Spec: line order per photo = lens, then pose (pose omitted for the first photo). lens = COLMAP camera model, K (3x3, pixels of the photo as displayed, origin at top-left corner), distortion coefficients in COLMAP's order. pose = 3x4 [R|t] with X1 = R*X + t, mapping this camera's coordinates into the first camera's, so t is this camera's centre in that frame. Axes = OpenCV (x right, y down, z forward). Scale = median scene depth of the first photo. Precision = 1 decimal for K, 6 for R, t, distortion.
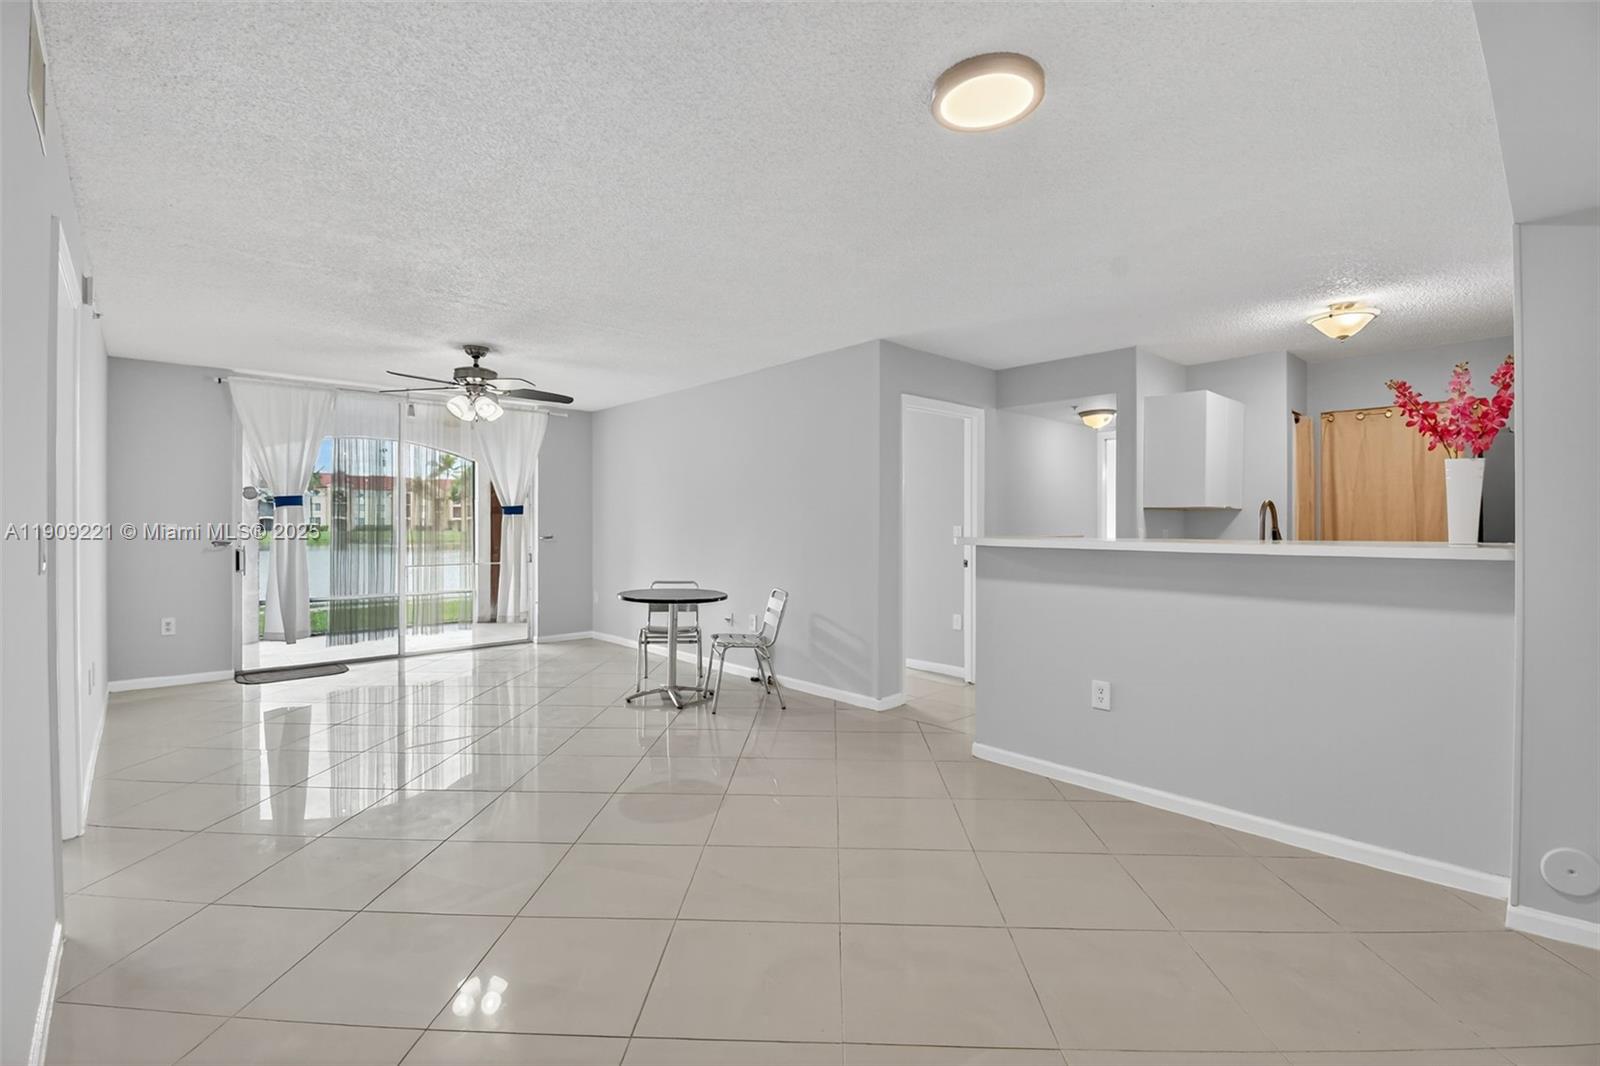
lens RADIAL K [[723.2, 0, 786.4], [0, 723.2, 524.4], [0, 0, 1]] dist [-0.015405, -0.000593]
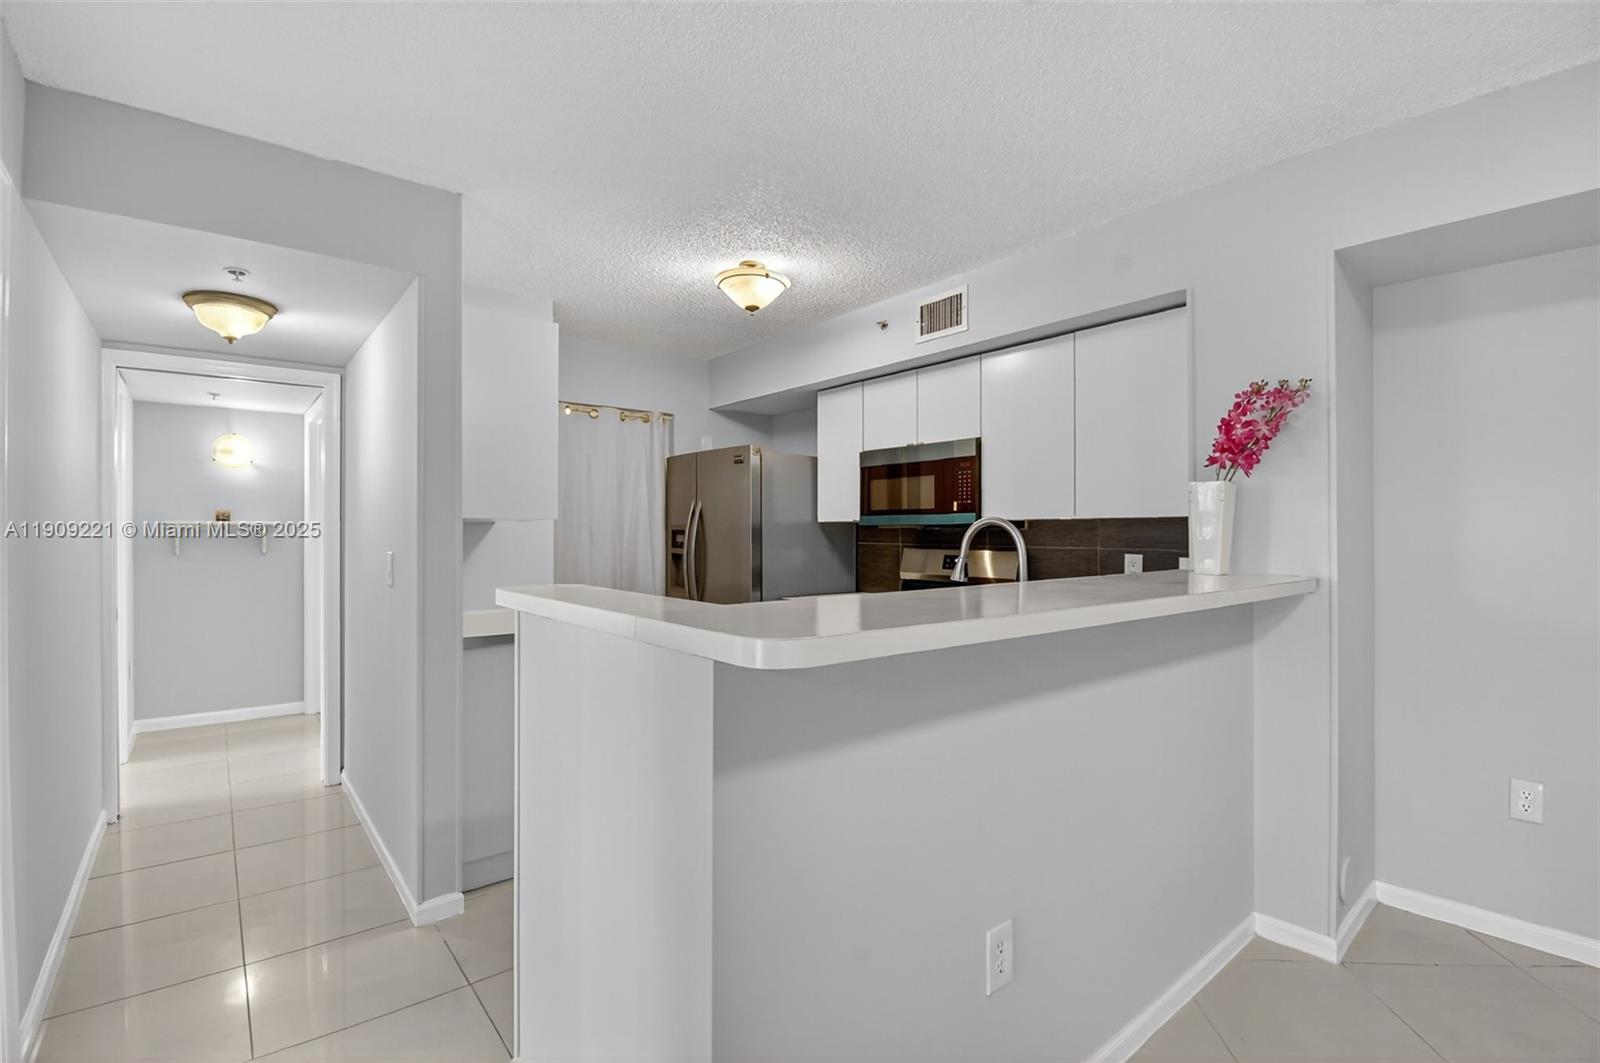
lens RADIAL K [[718.7, 0, 799.7], [0, 718.7, 530.9], [0, 0, 1]] dist [0.001078, -0.003072]
pose [[0.039064, -0.001750, 0.999235, -0.005092], [0.002716, 0.999995, 0.001645, -0.019720], [-0.999233, 0.002650, 0.039068, 0.910564]]
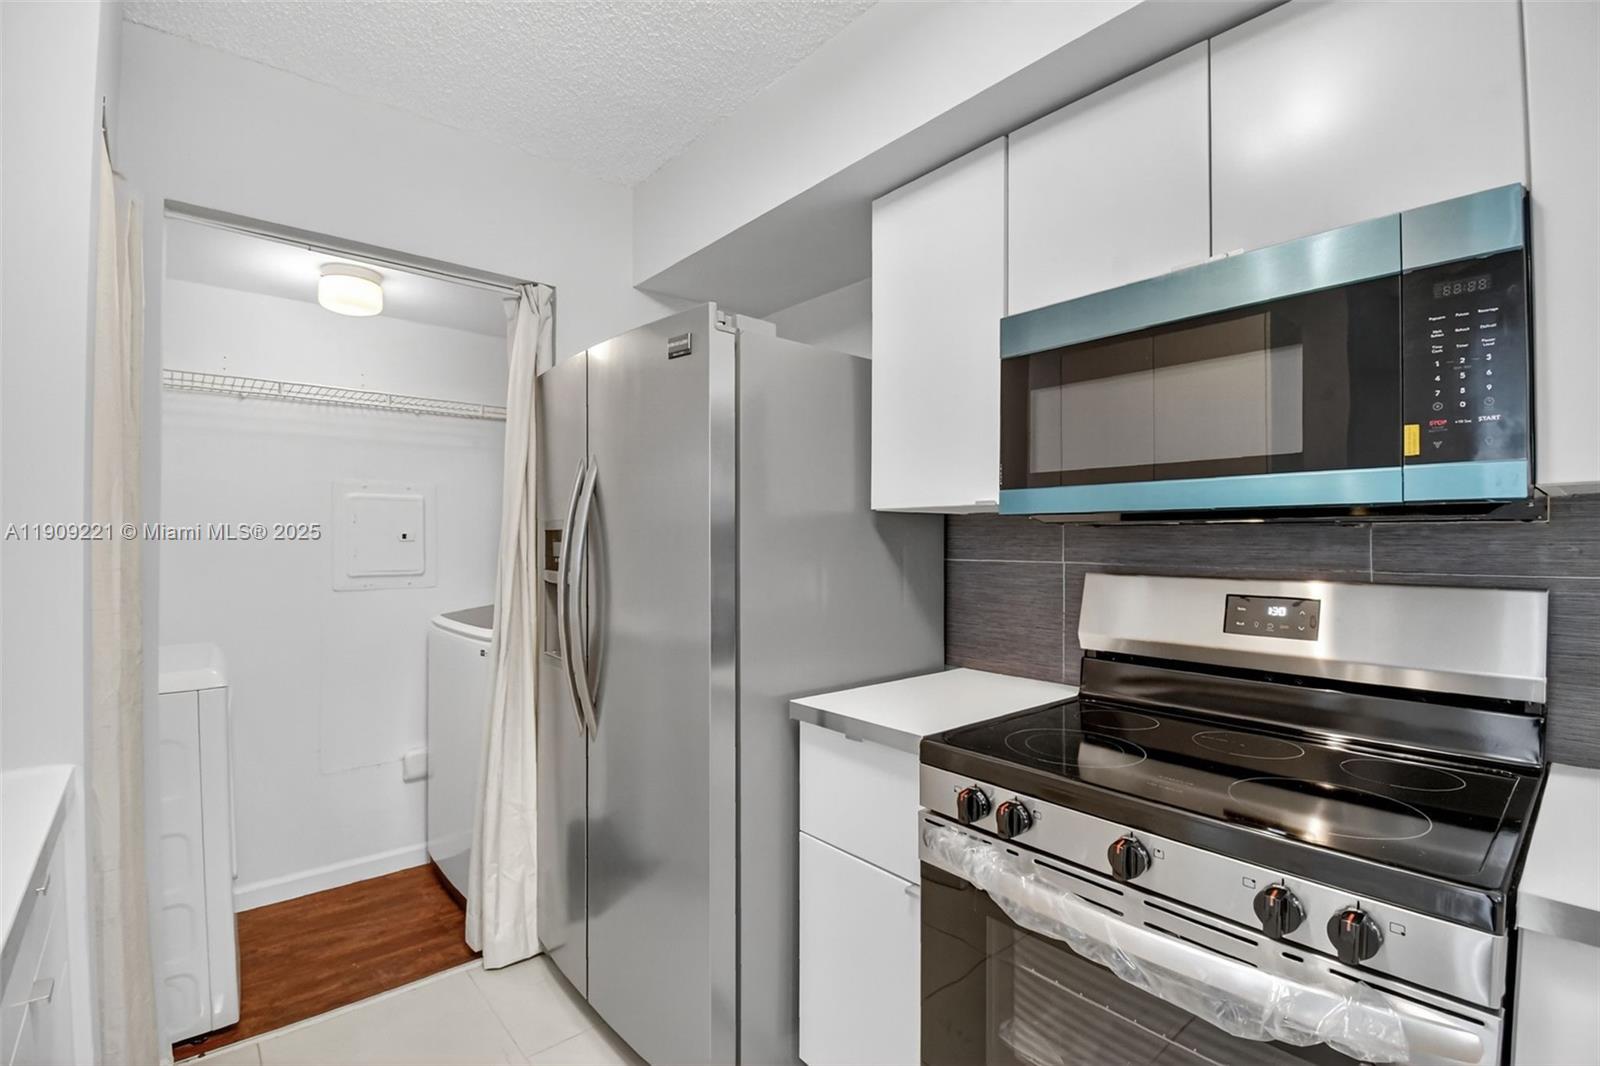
lens RADIAL K [[718.7, 0, 793.7], [0, 718.7, 538.1], [0, 0, 1]] dist [0.001078, -0.003072]
pose [[0.028282, -0.001610, 0.999599, 0.605414], [0.000552, 0.999999, 0.001595, -0.014119], [-0.999600, 0.000506, 0.028283, 0.961788]]
